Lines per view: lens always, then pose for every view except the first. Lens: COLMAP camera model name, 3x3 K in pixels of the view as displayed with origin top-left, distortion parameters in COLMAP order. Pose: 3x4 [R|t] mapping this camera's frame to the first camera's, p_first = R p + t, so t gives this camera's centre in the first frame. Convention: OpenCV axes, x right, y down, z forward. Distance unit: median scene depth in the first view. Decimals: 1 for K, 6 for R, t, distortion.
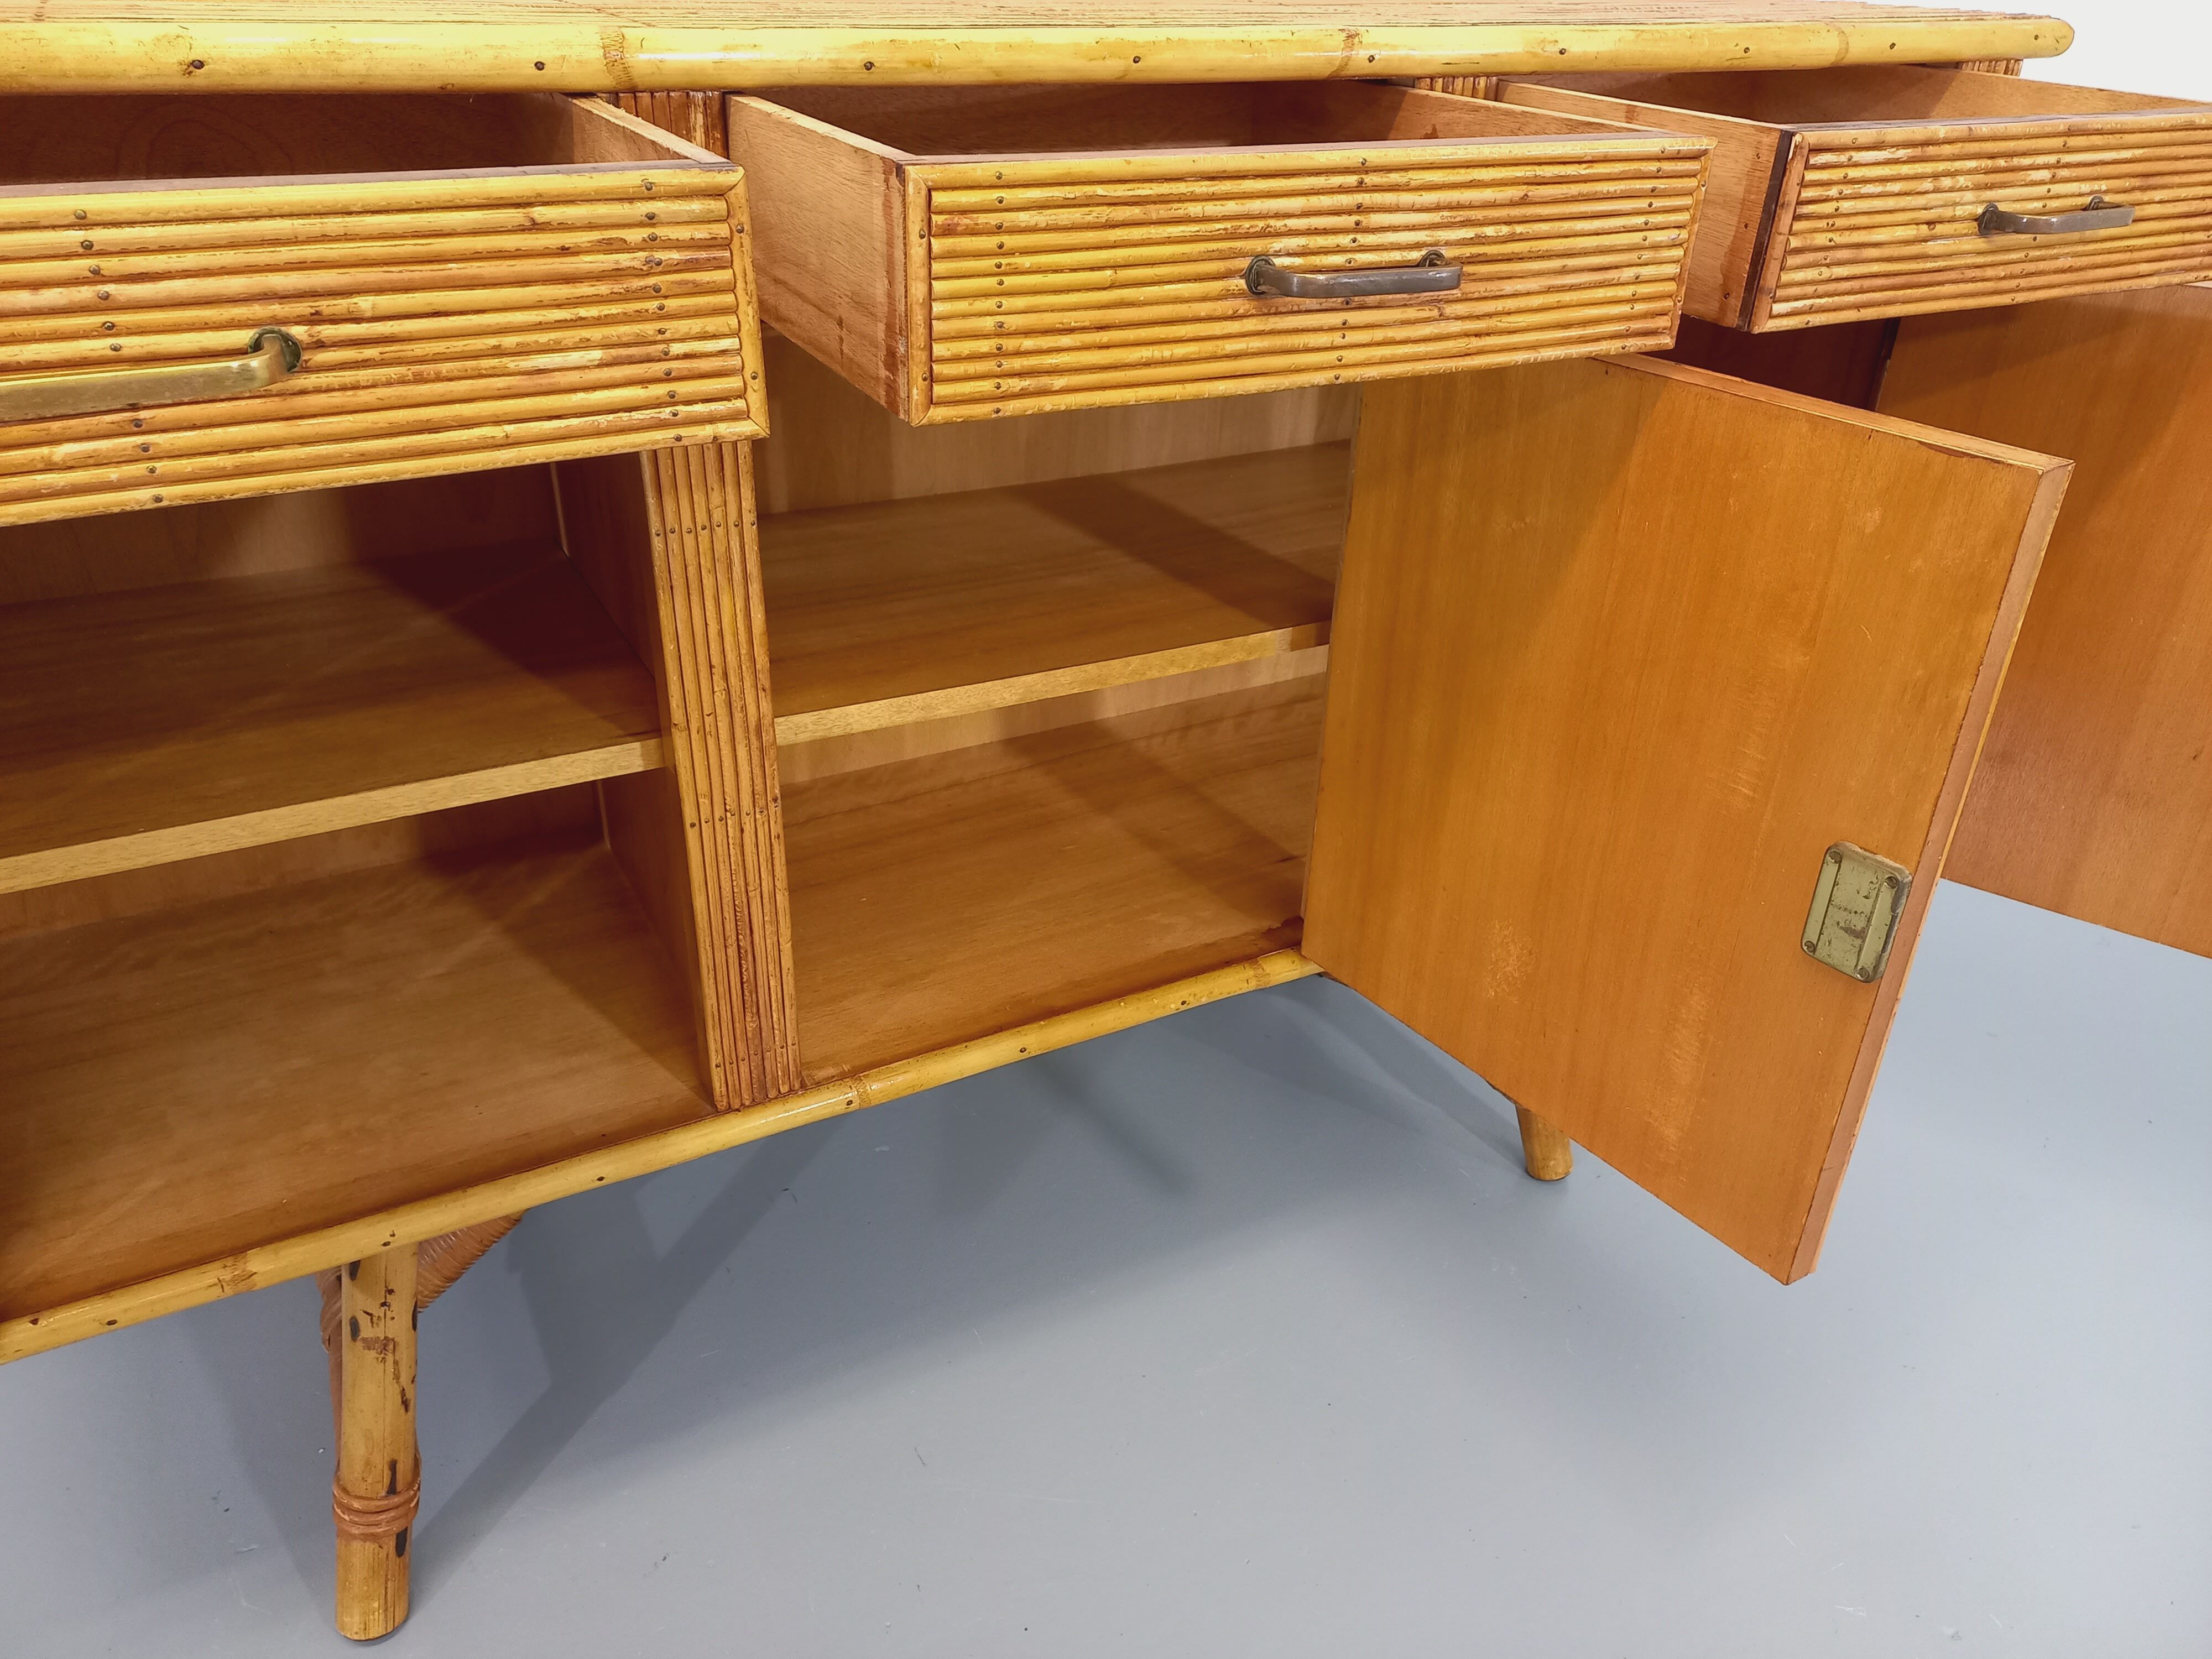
lens RADIAL K [[1648.1, 0, 1176.5], [0, 1648.1, 907.0], [0, 0, 1]] dist [0.081818, -0.085557]
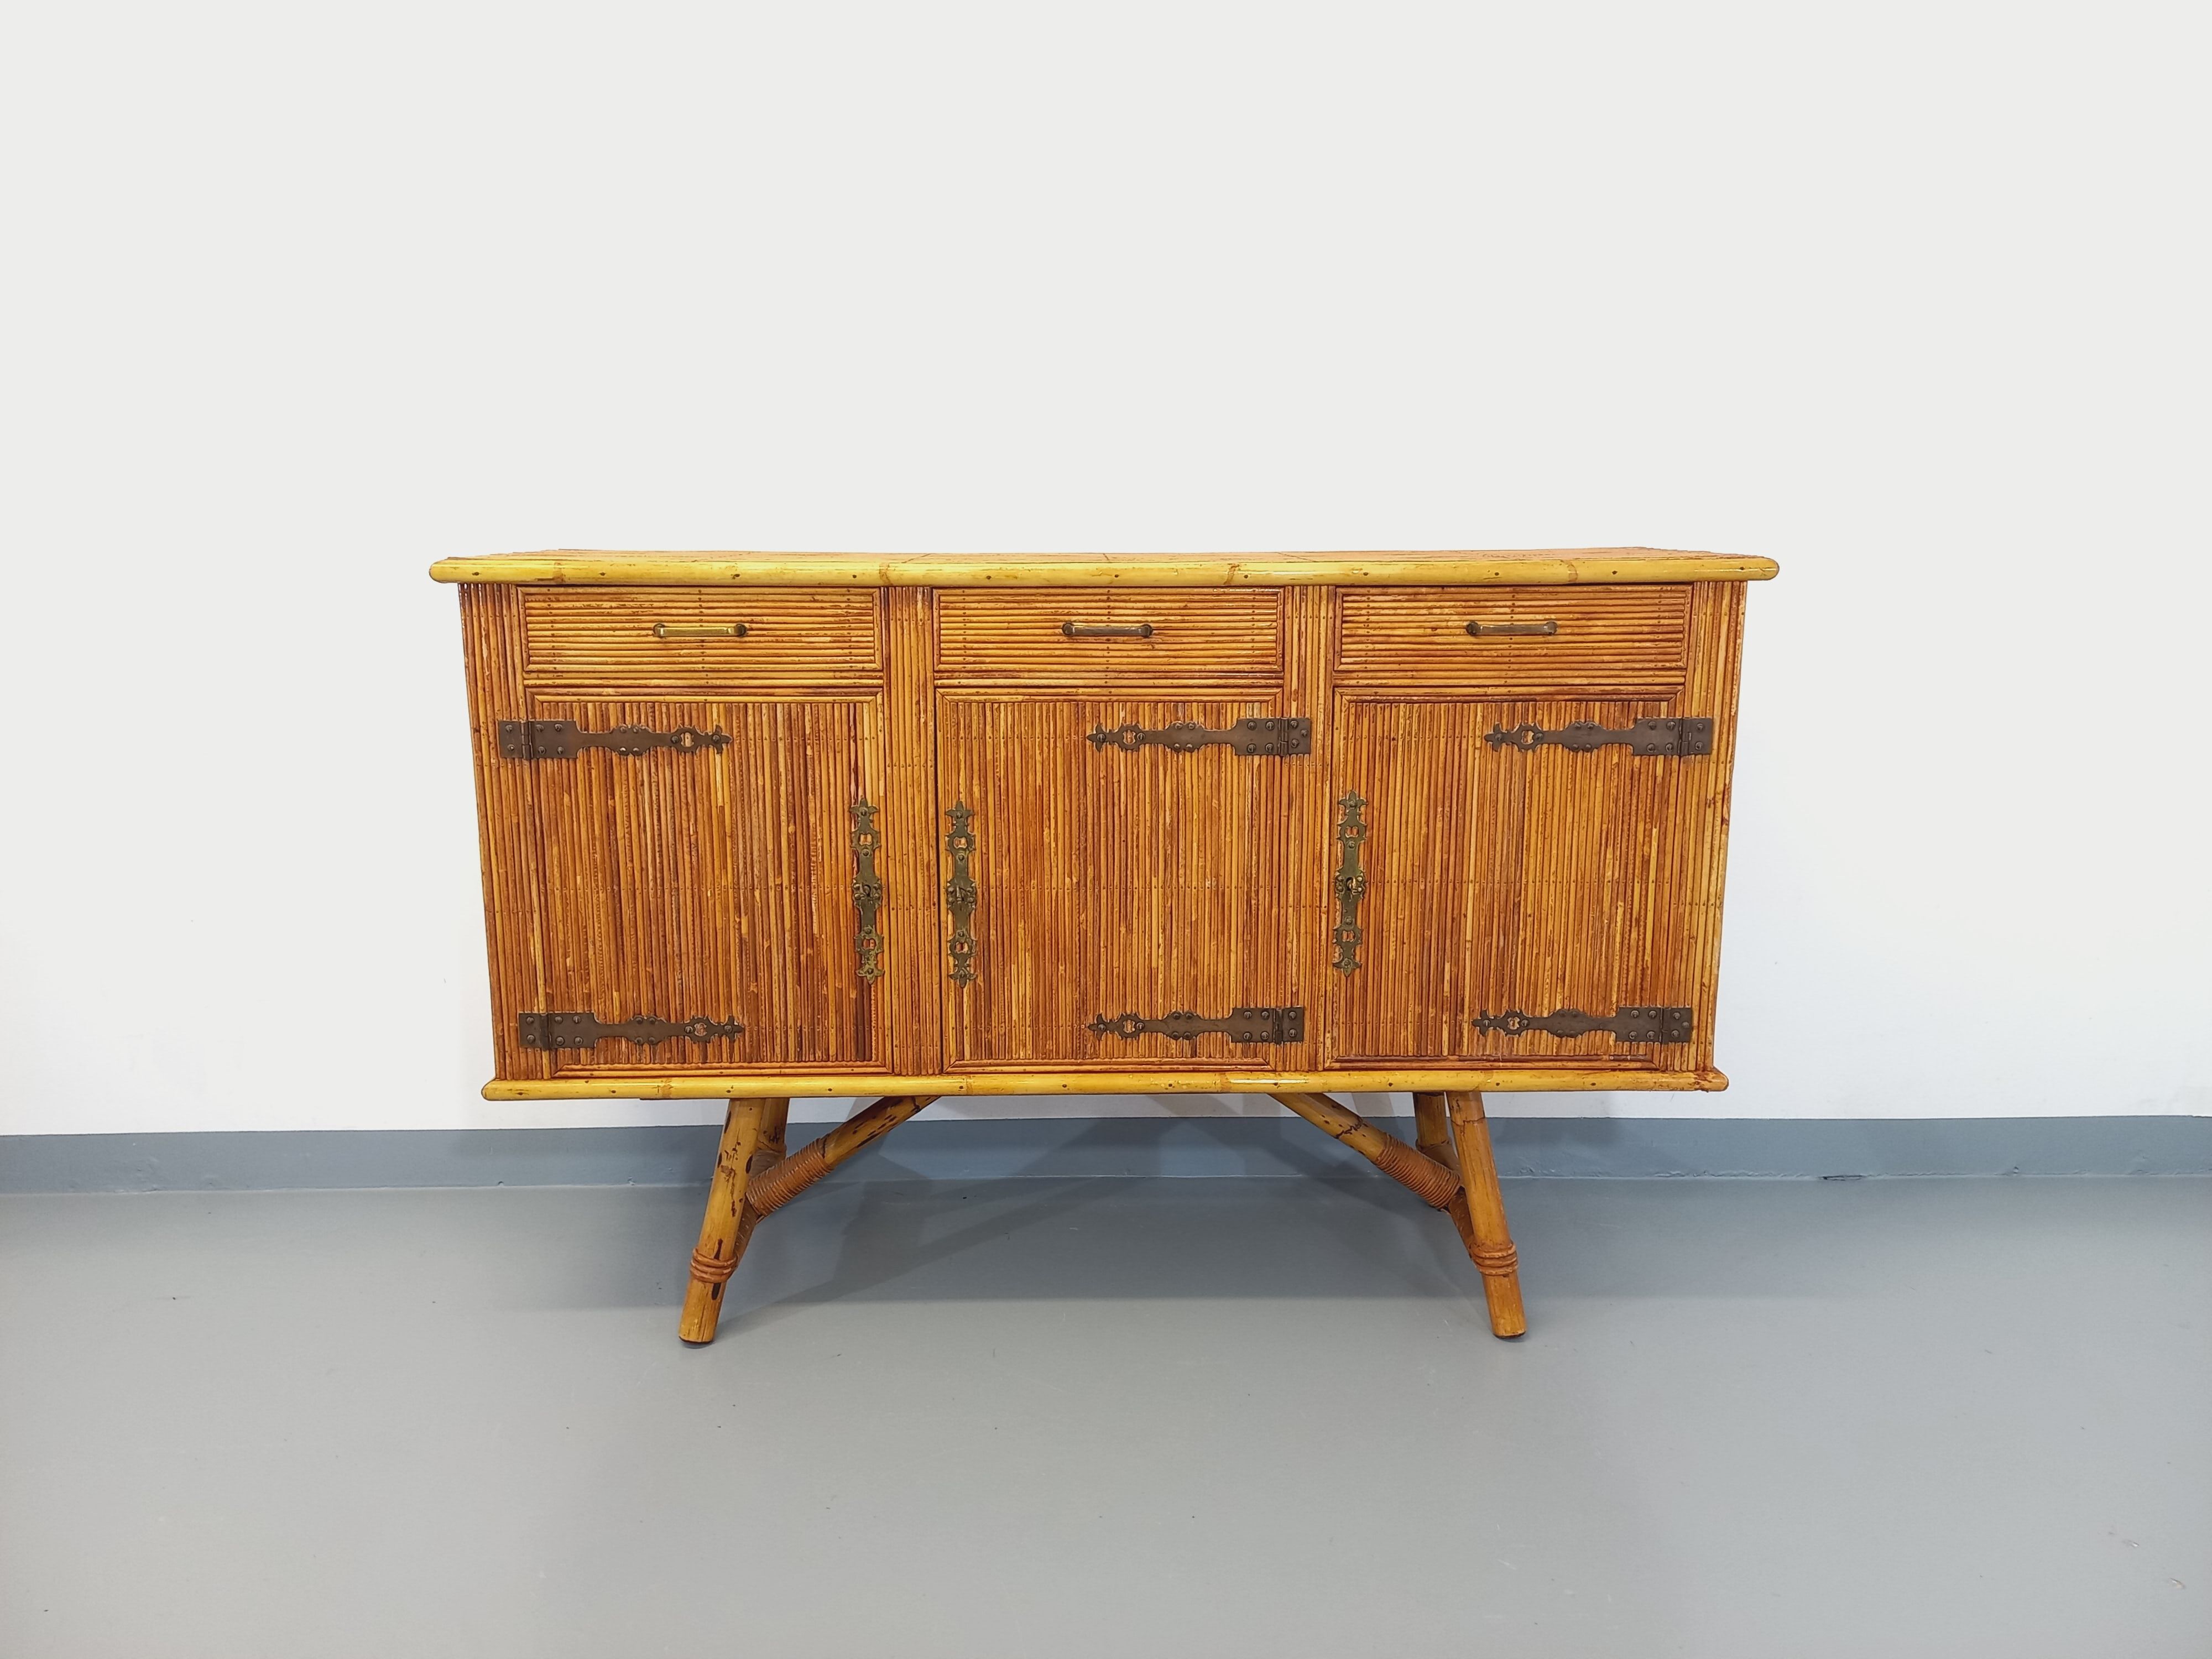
lens RADIAL K [[1648.1, 0, 1116.1], [0, 1648.1, 813.8], [0, 0, 1]] dist [0.081818, -0.085557]
pose [[0.877024, 0.046533, -0.478188, 1.445967], [-0.219446, 0.924208, -0.312542, 0.739117], [0.427401, 0.379043, 0.820764, -1.085009]]
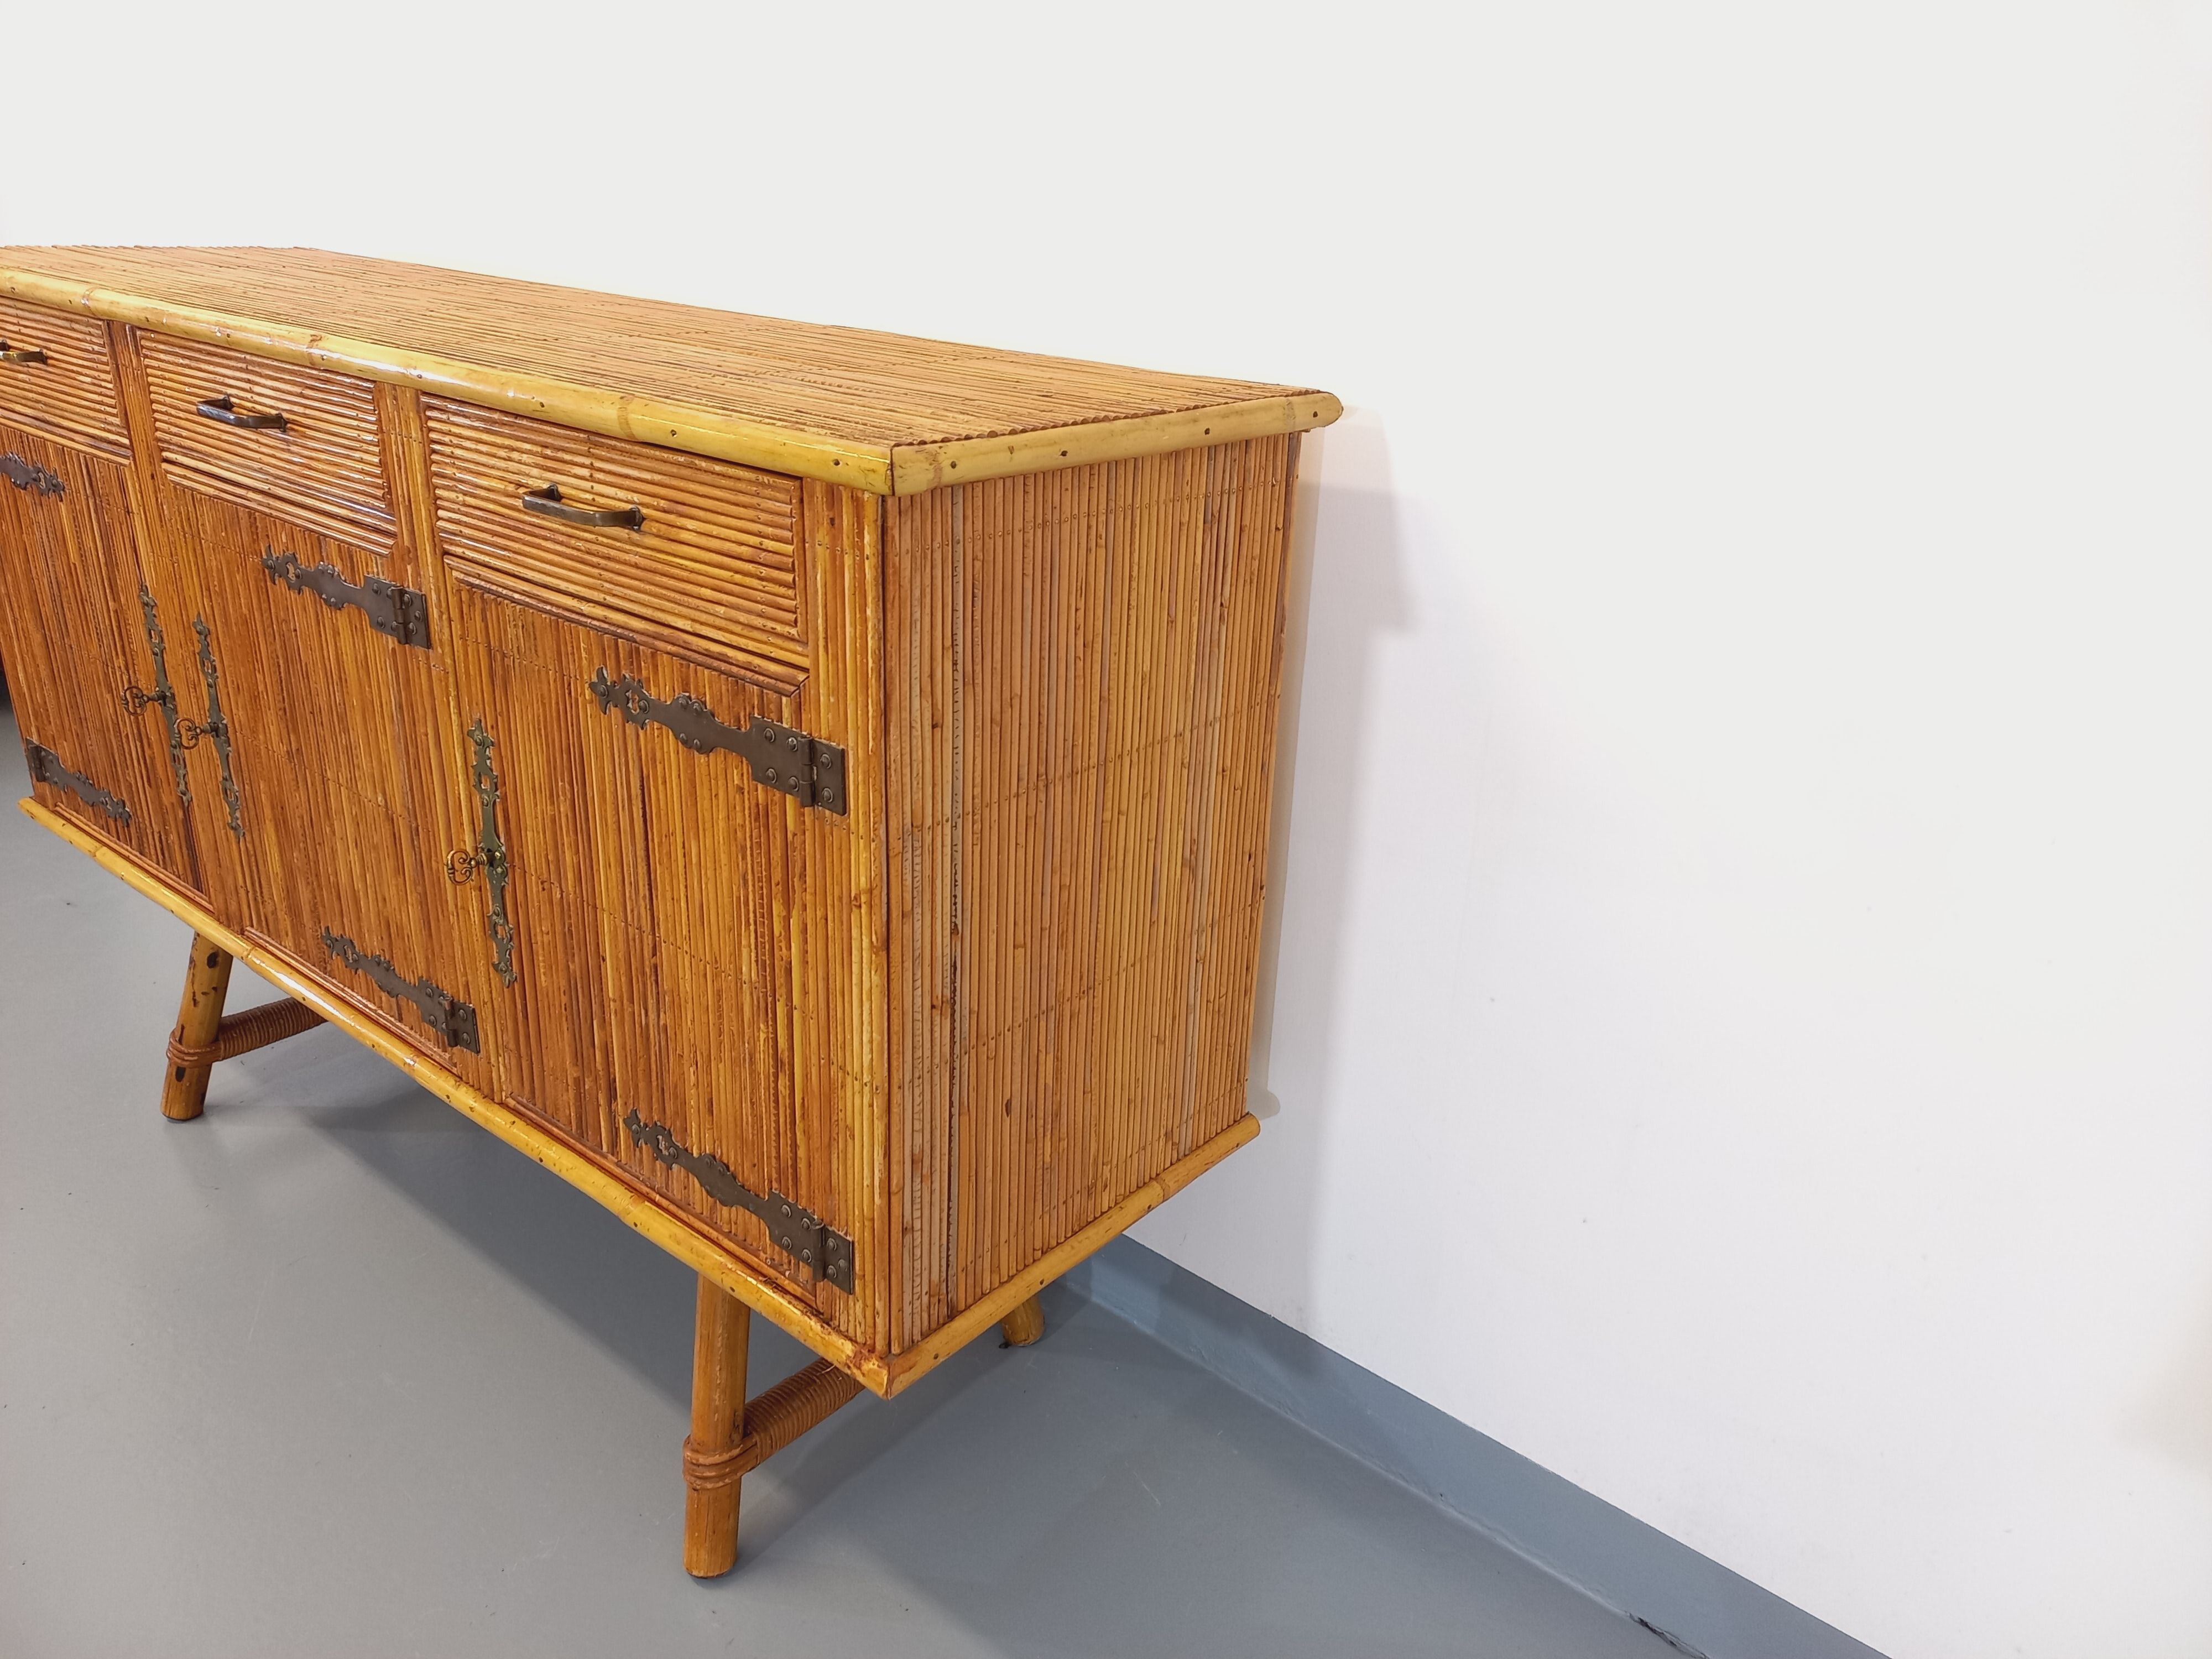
lens RADIAL K [[1648.1, 0, 1113.8], [0, 1648.1, 815.2], [0, 0, 1]] dist [0.081818, -0.085557]
pose [[0.347329, 0.319443, -0.881657, 2.327837], [-0.515684, 0.850328, 0.104938, -0.722112], [0.783220, 0.418208, 0.460075, 1.128328]]
